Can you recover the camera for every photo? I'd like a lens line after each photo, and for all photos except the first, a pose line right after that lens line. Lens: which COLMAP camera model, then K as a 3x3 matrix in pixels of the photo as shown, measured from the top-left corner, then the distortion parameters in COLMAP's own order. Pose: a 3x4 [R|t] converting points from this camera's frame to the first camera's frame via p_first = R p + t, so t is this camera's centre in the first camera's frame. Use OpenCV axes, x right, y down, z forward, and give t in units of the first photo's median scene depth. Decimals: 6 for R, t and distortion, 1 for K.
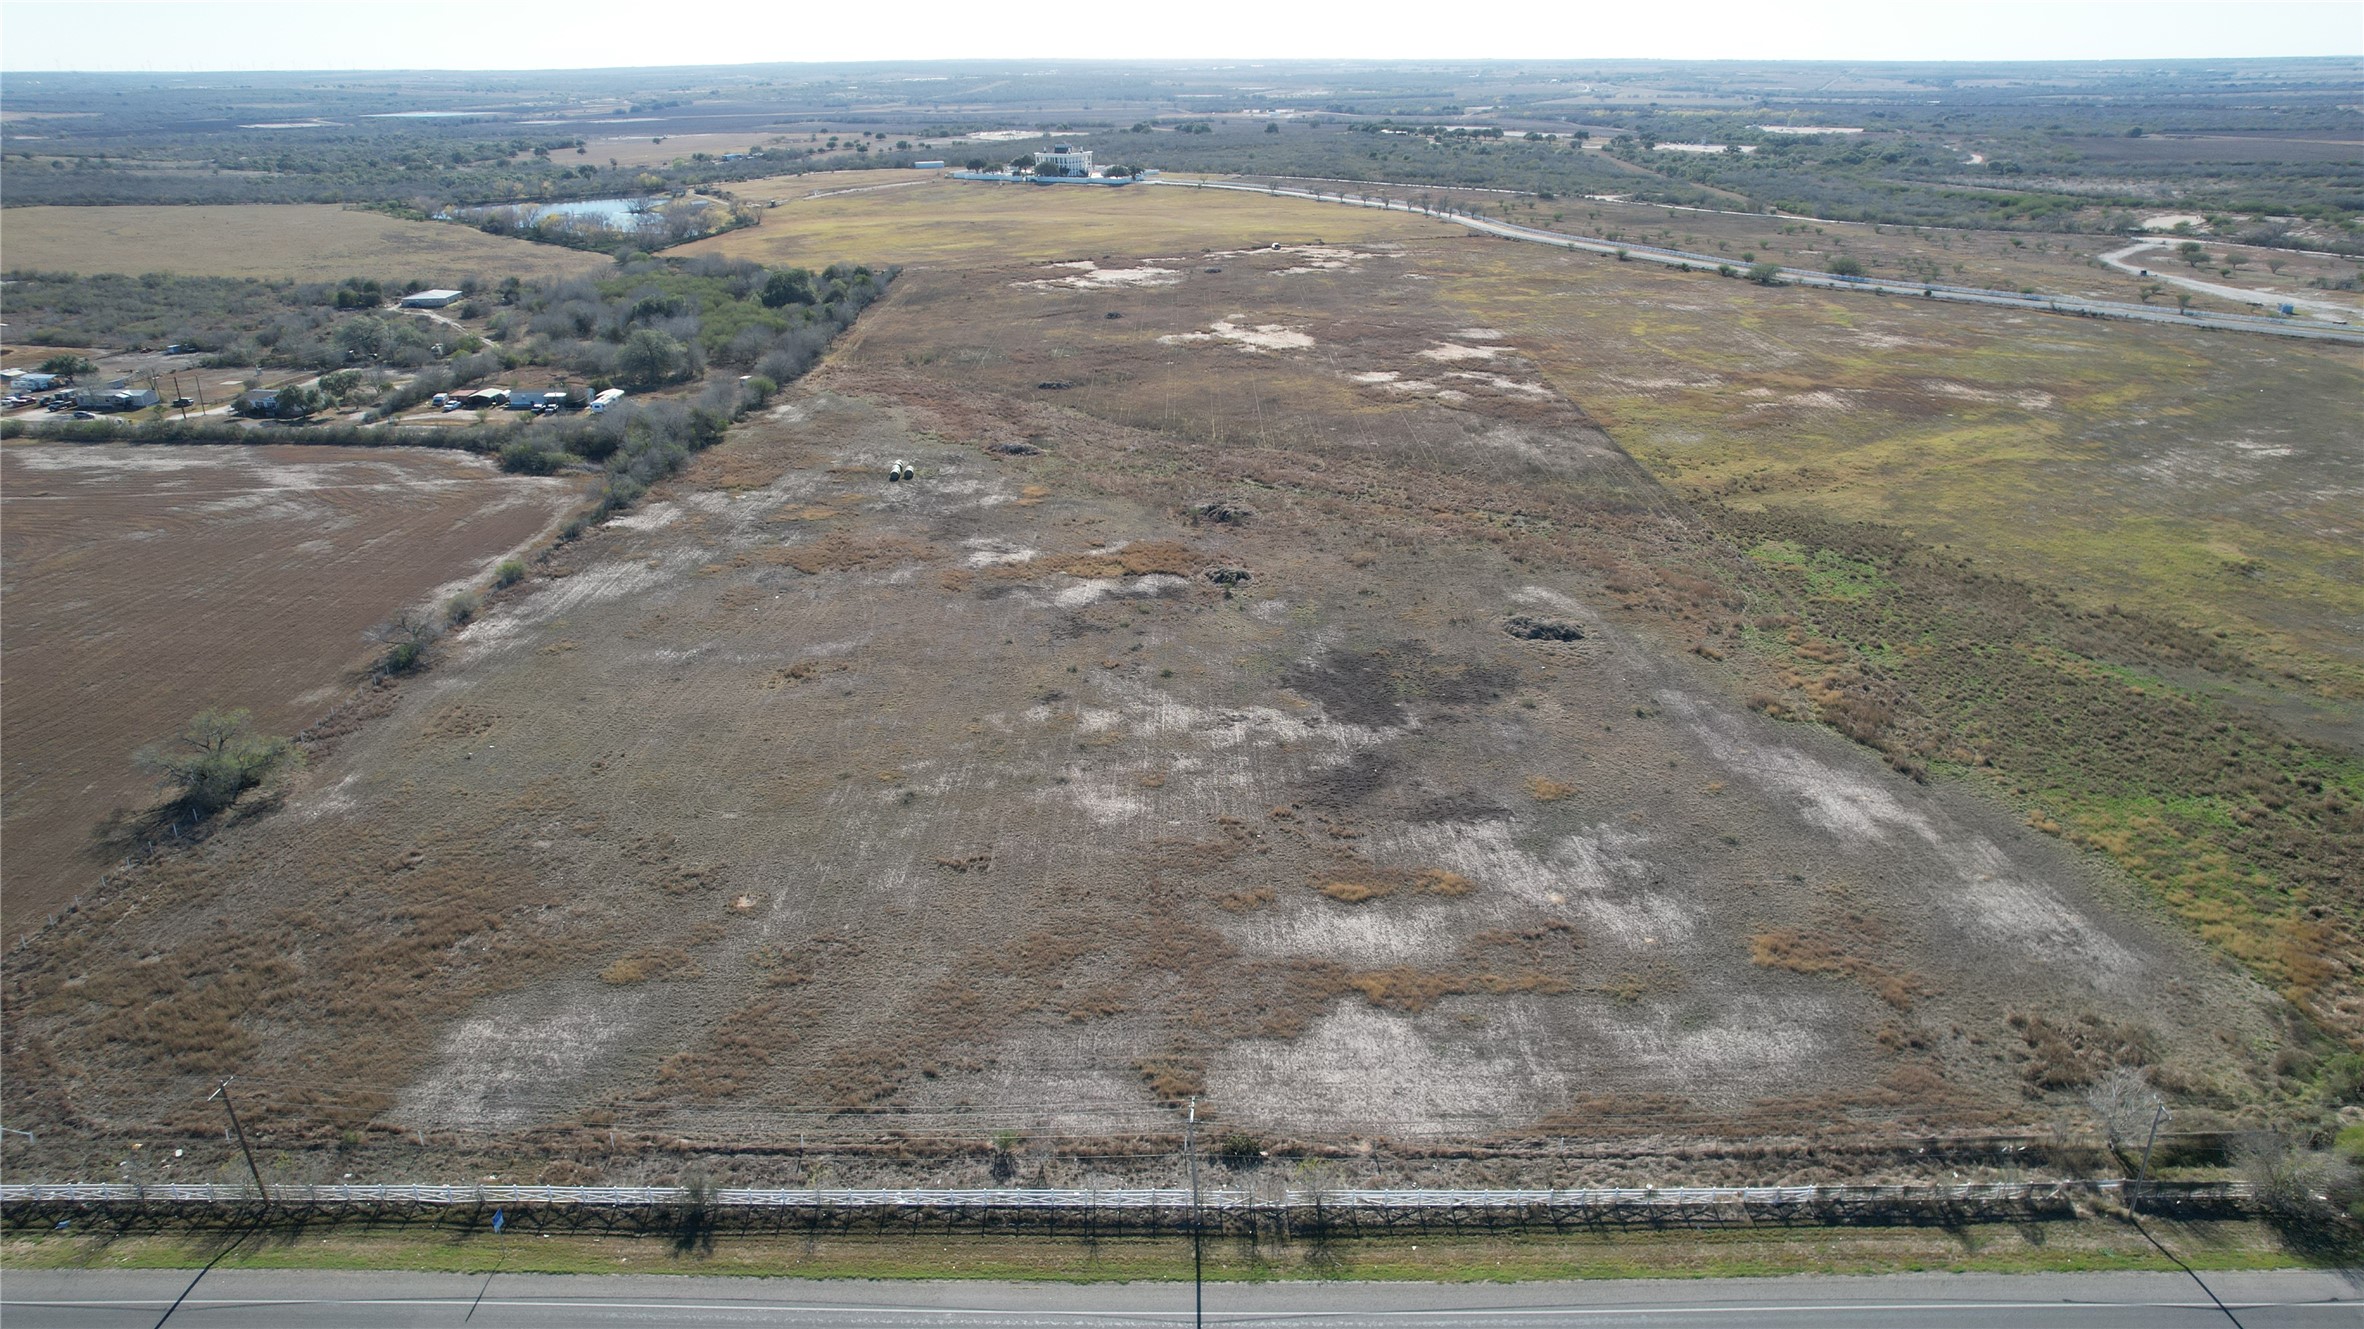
lens RADIAL K [[1511.3, 0, 1193.9], [0, 1511.3, 662.6], [0, 0, 1]] dist [-0.080511, 0.072917]
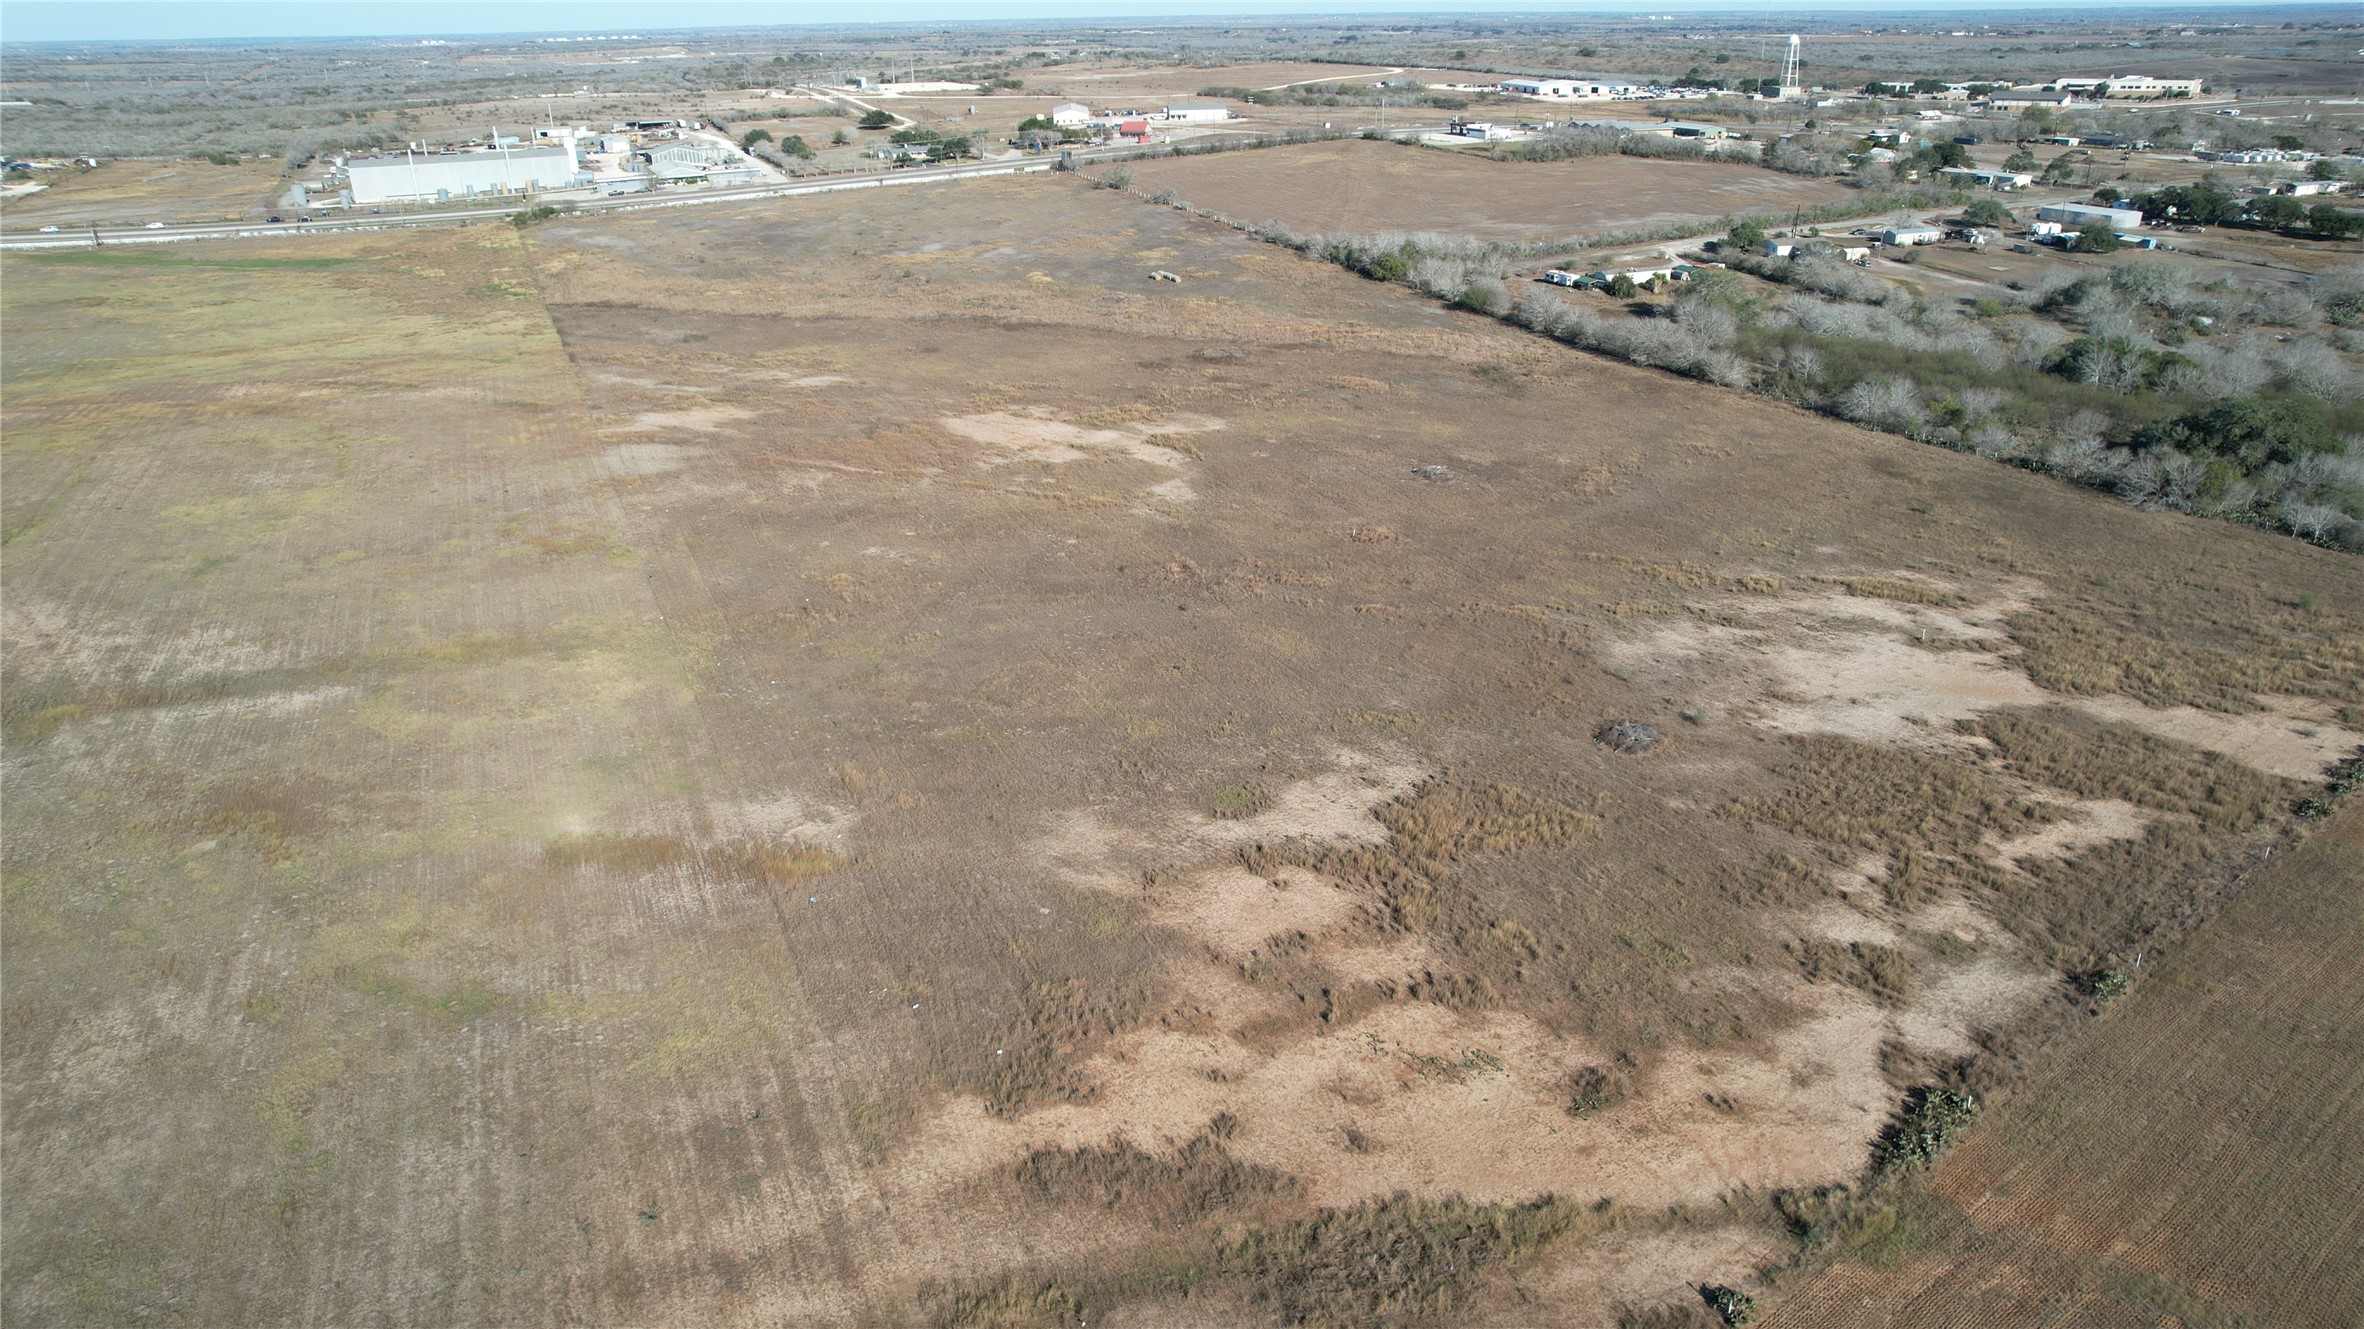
lens RADIAL K [[1511.3, 0, 1193.9], [0, 1511.3, 662.6], [0, 0, 1]] dist [-0.080511, 0.072917]
pose [[-0.917842, 0.178147, -0.354724, 0.365516], [-0.128697, 0.711809, 0.690481, -0.963492], [0.375503, 0.679405, -0.630402, 2.510116]]
